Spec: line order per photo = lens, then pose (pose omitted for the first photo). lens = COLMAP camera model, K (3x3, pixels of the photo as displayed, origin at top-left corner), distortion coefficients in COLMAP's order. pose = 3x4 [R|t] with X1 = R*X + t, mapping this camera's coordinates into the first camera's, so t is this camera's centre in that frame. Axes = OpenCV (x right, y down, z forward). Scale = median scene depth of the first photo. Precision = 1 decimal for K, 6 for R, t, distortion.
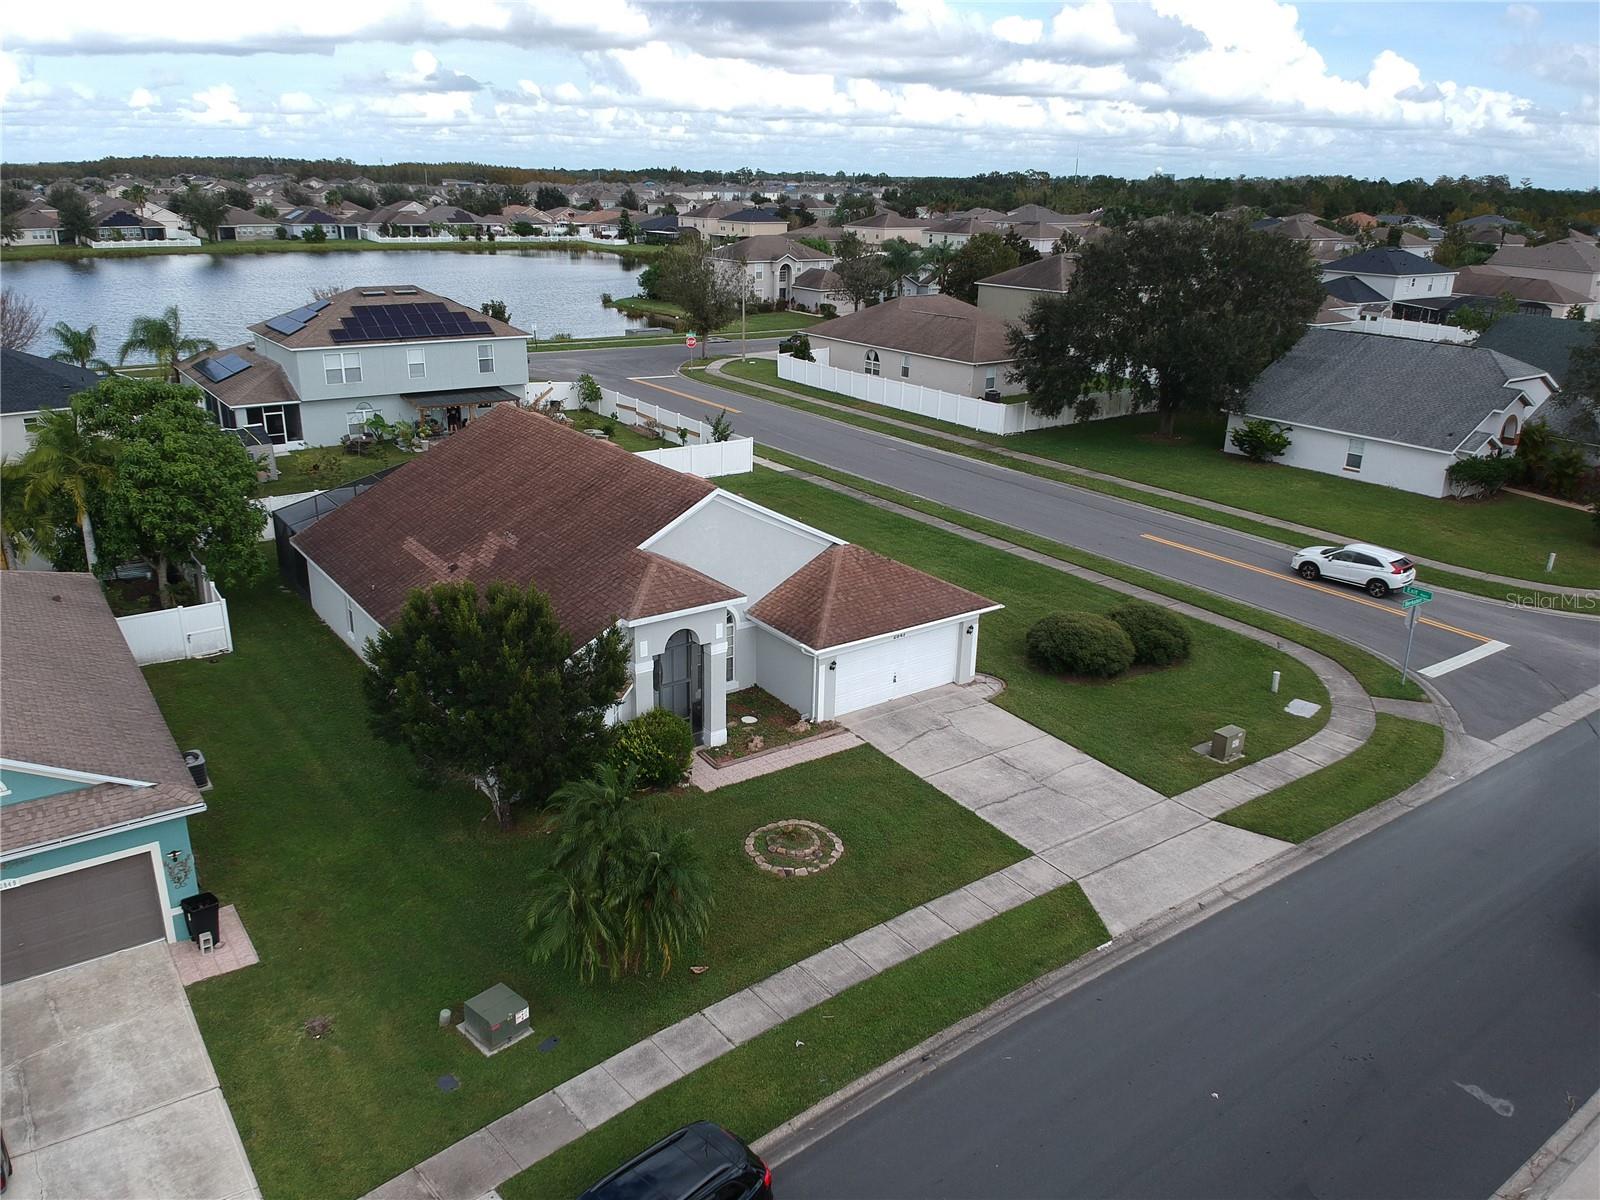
lens RADIAL K [[1182.7, 0, 790.5], [0, 1182.7, 574.9], [0, 0, 1]] dist [0.092170, -0.171202]
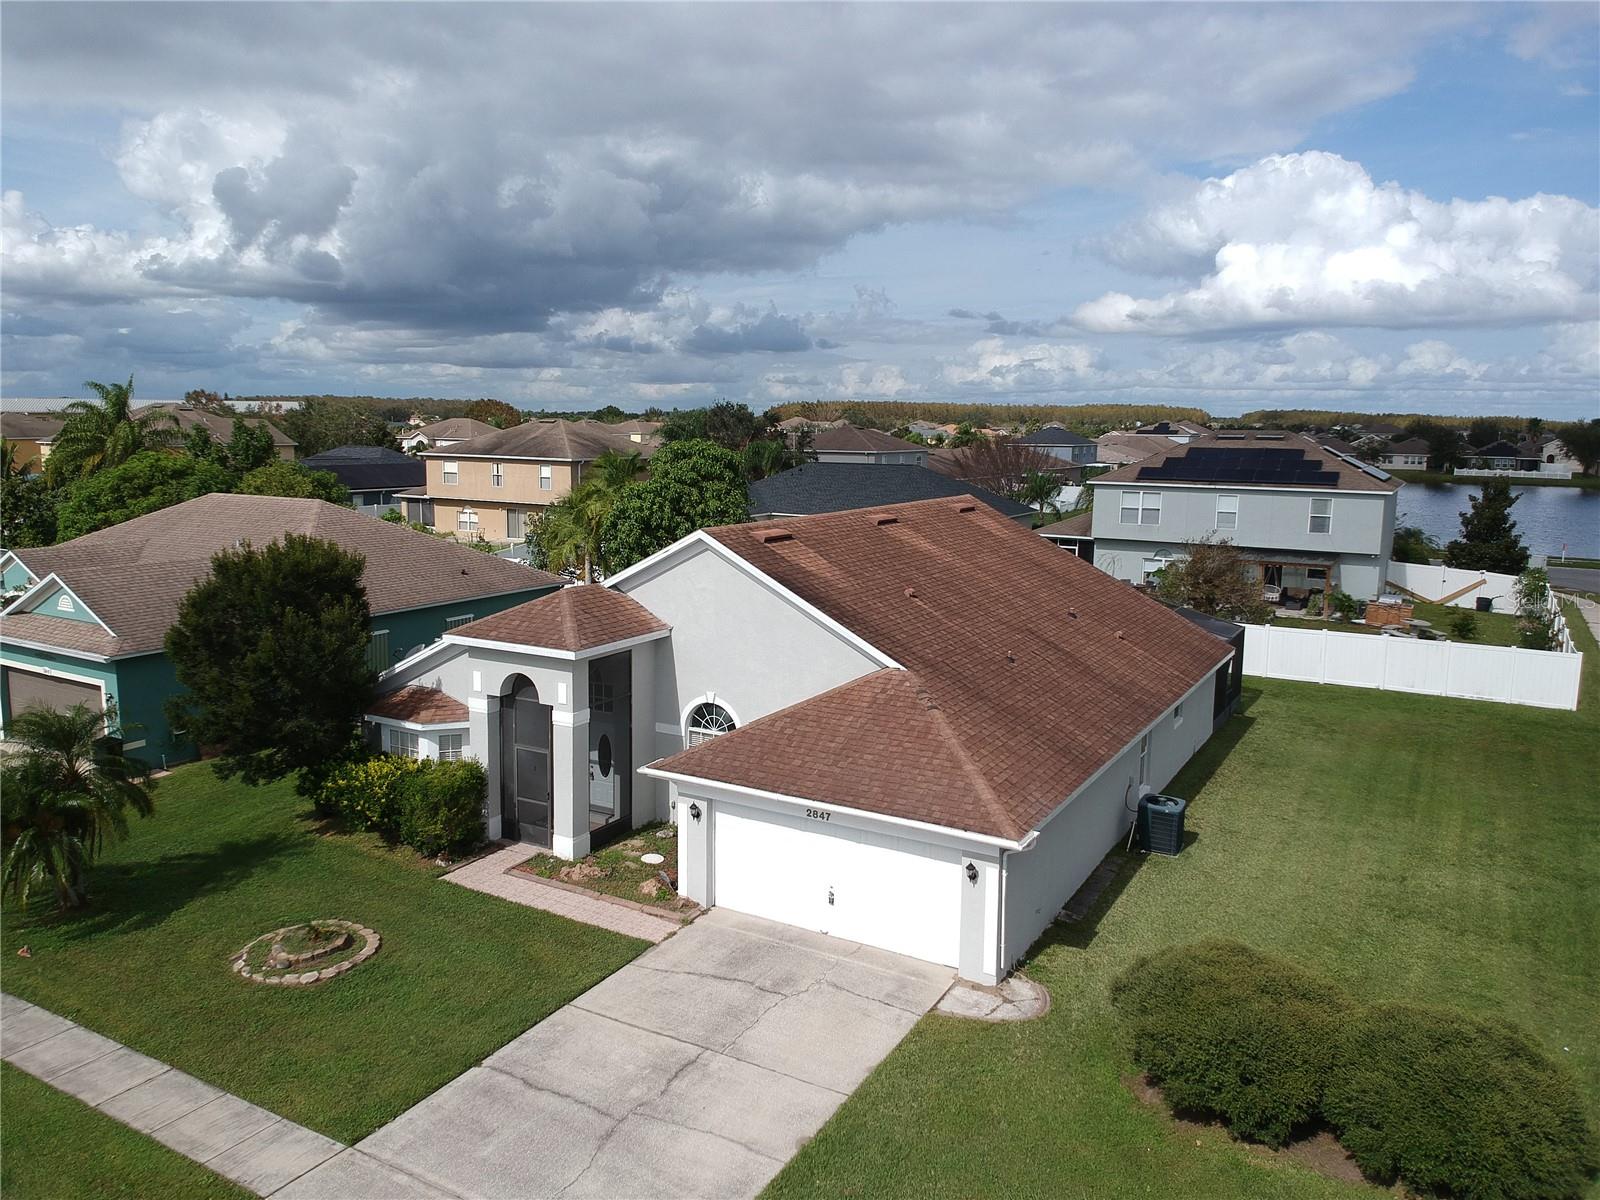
lens RADIAL K [[1182.7, 0, 790.5], [0, 1182.7, 574.9], [0, 0, 1]] dist [0.092170, -0.171202]
pose [[0.415226, 0.103484, -0.903813, 0.373454], [-0.291790, 0.956167, -0.024574, -0.026817], [0.861653, 0.273928, 0.427221, 0.438634]]
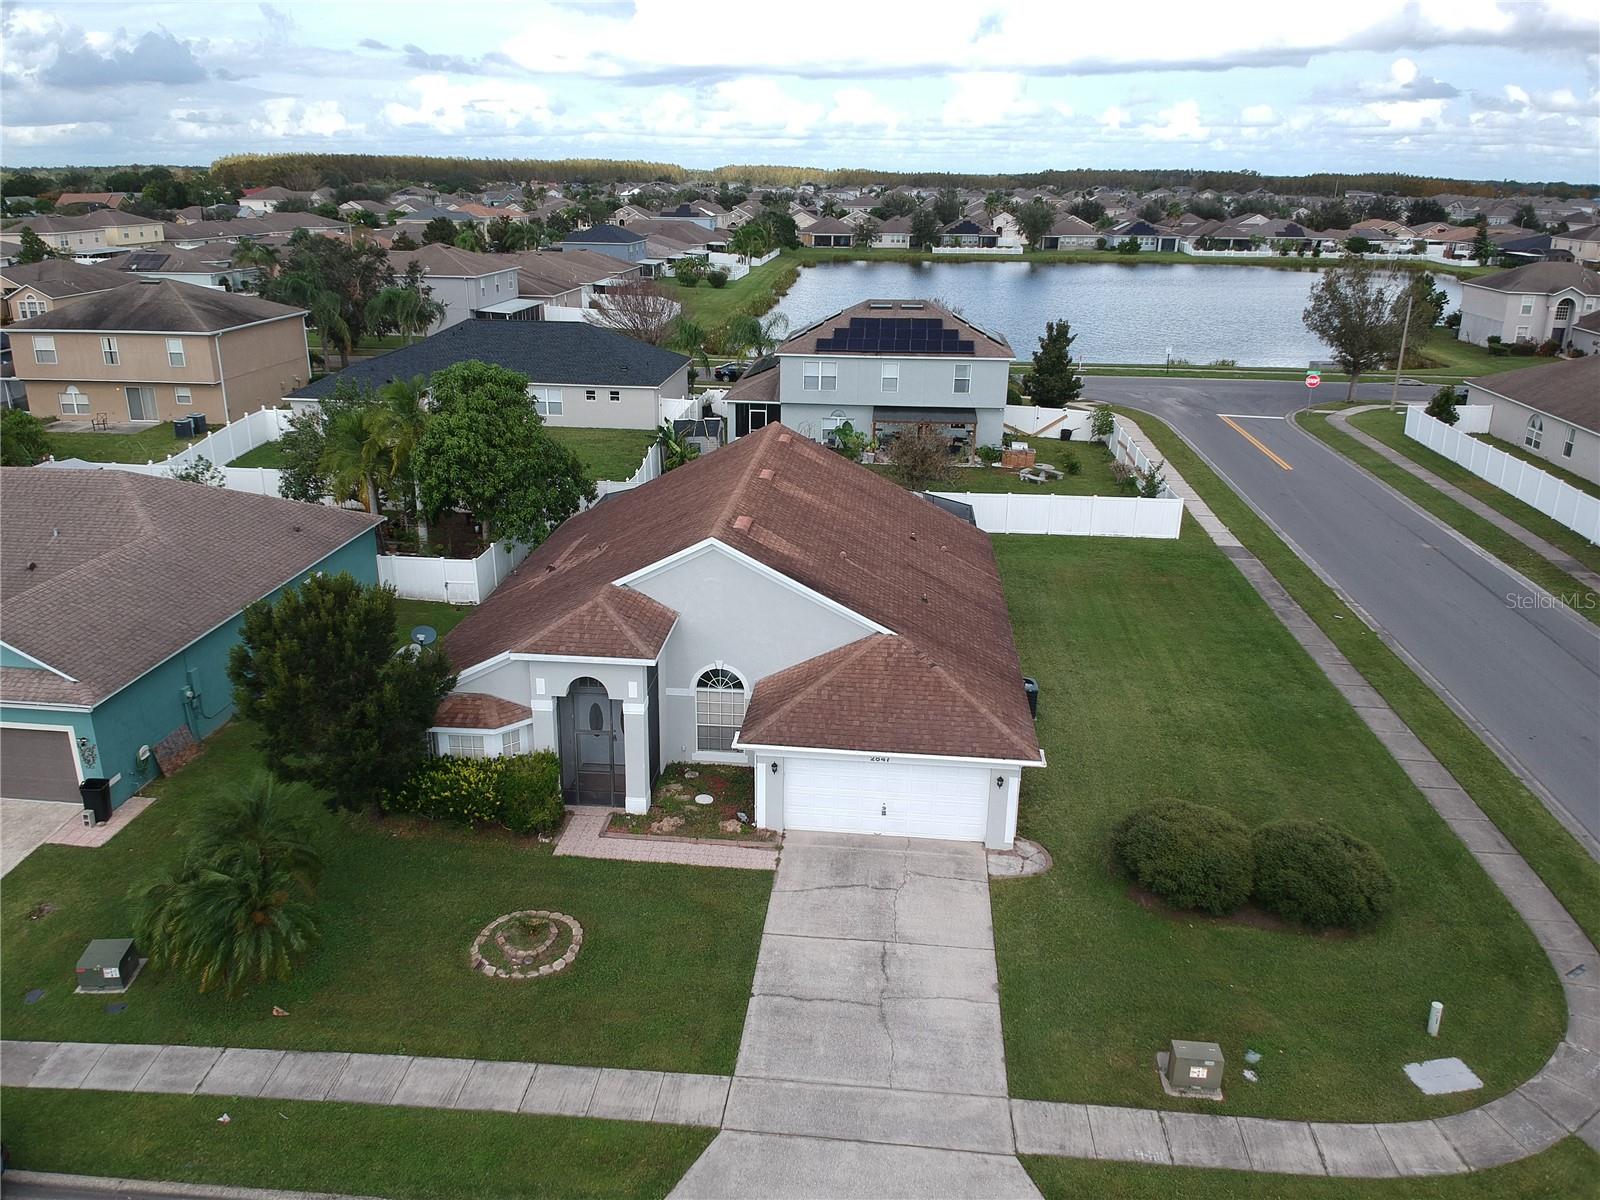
lens RADIAL K [[1182.7, 0, 790.5], [0, 1182.7, 574.9], [0, 0, 1]] dist [0.092170, -0.171202]
pose [[0.754273, 0.198639, -0.625792, 0.326592], [-0.204253, 0.976832, 0.063878, -0.068364], [0.623982, 0.079639, 0.777370, 0.201671]]
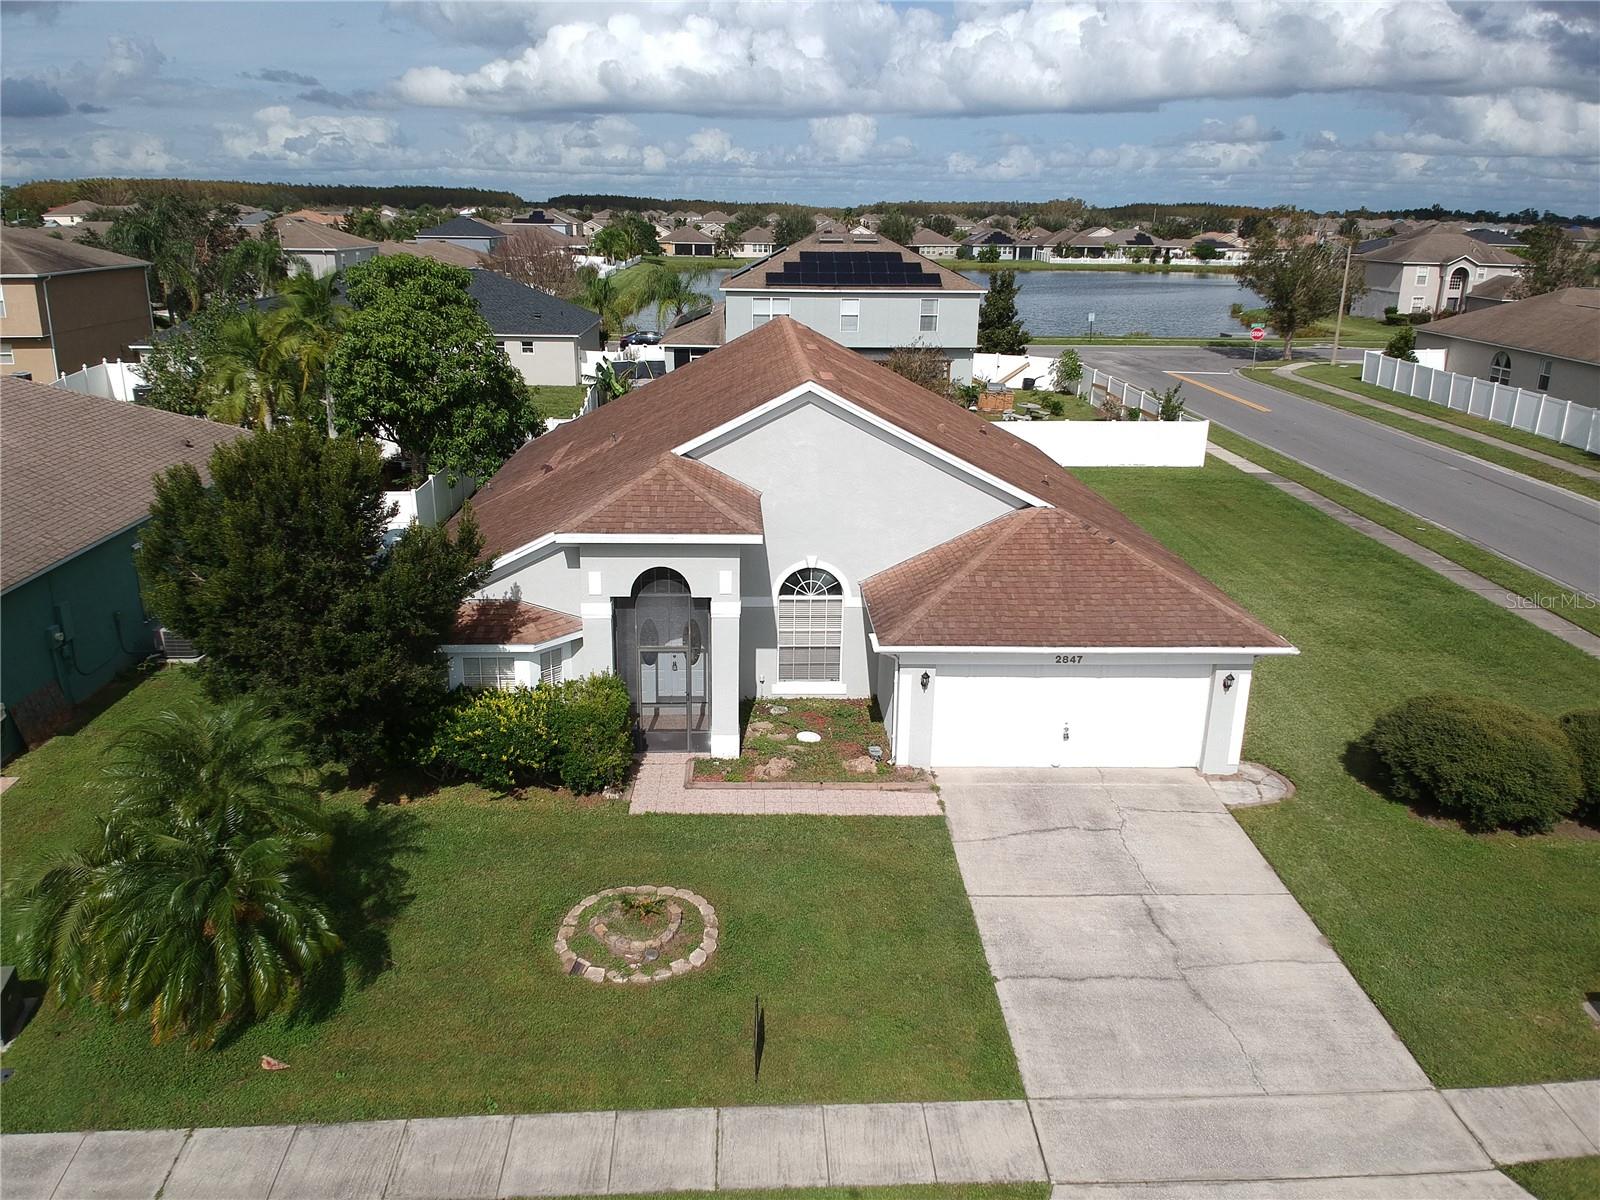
lens RADIAL K [[1182.7, 0, 790.5], [0, 1182.7, 574.9], [0, 0, 1]] dist [0.092170, -0.171202]
pose [[0.835507, 0.152514, -0.527890, 0.176686], [-0.171771, 0.985055, 0.012727, 0.016101], [0.521941, 0.080042, 0.849217, 0.257483]]
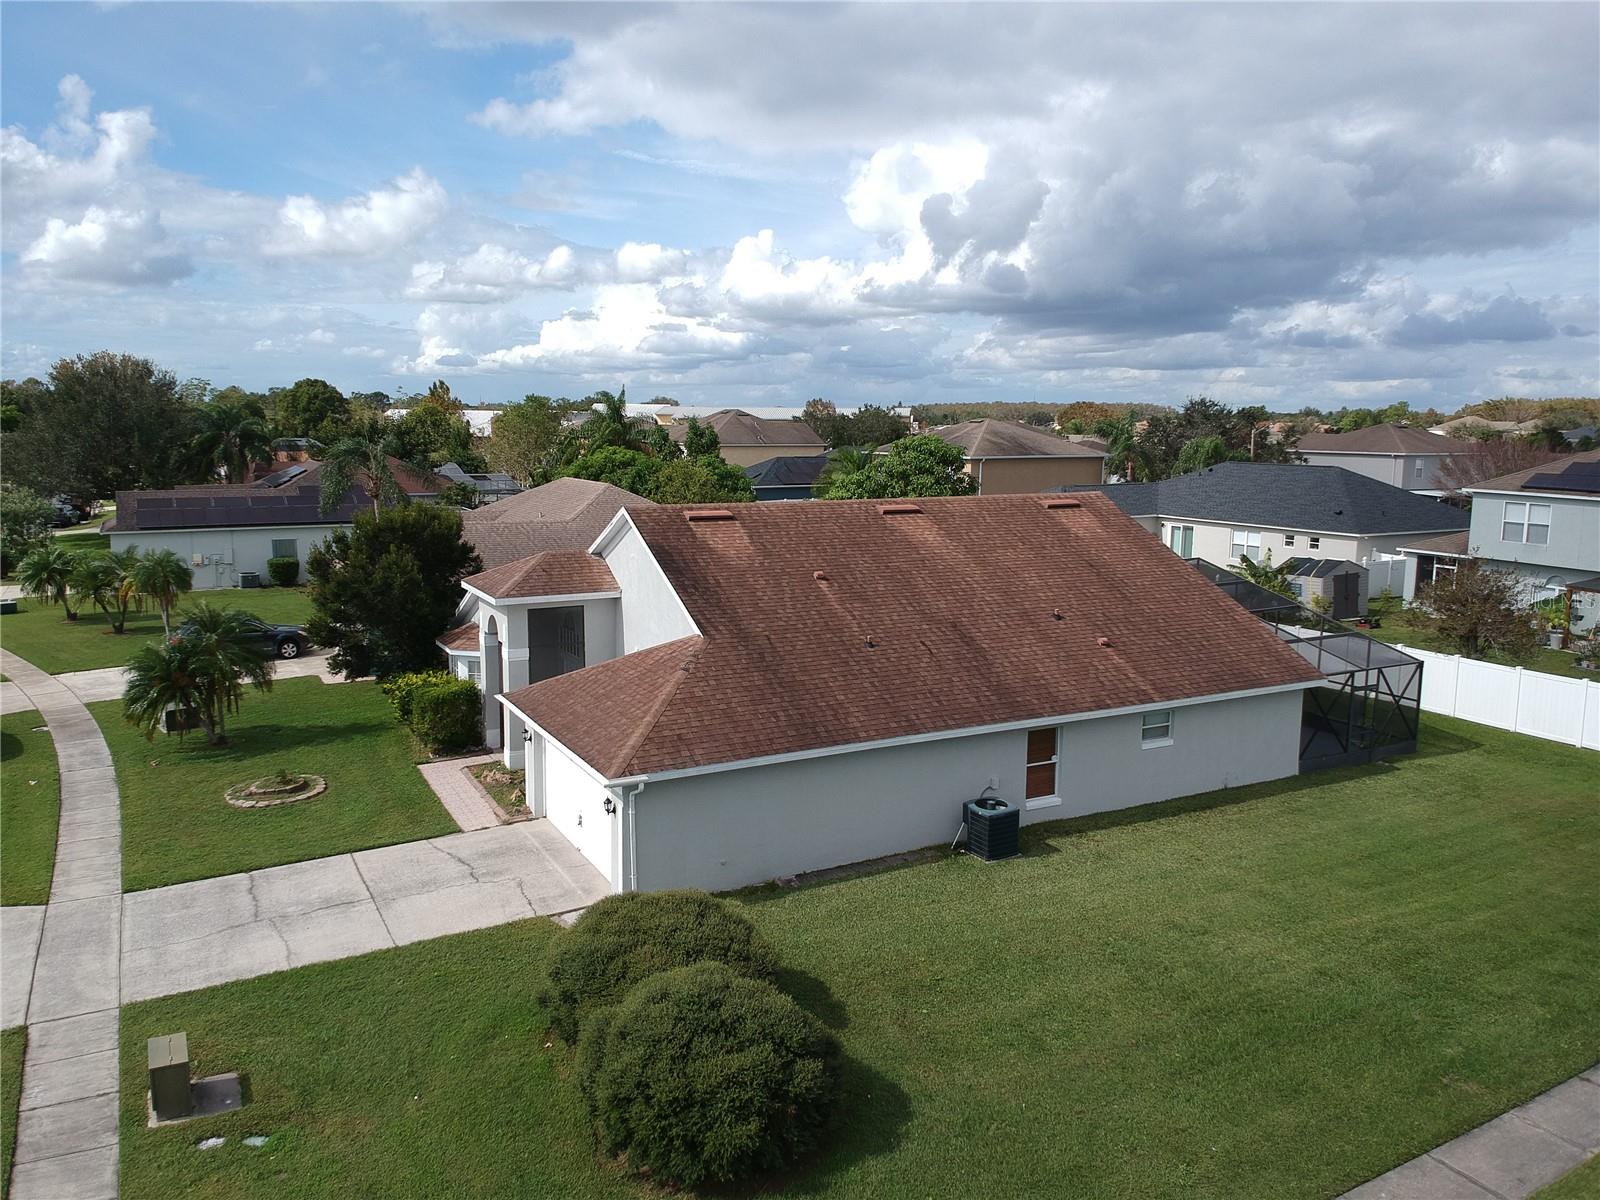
lens RADIAL K [[1182.7, 0, 790.5], [0, 1182.7, 574.9], [0, 0, 1]] dist [0.092170, -0.171202]
pose [[-0.128514, 0.110755, -0.985504, 0.459443], [-0.323746, 0.934615, 0.147254, -0.114505], [0.937376, 0.337977, -0.084254, 0.711975]]
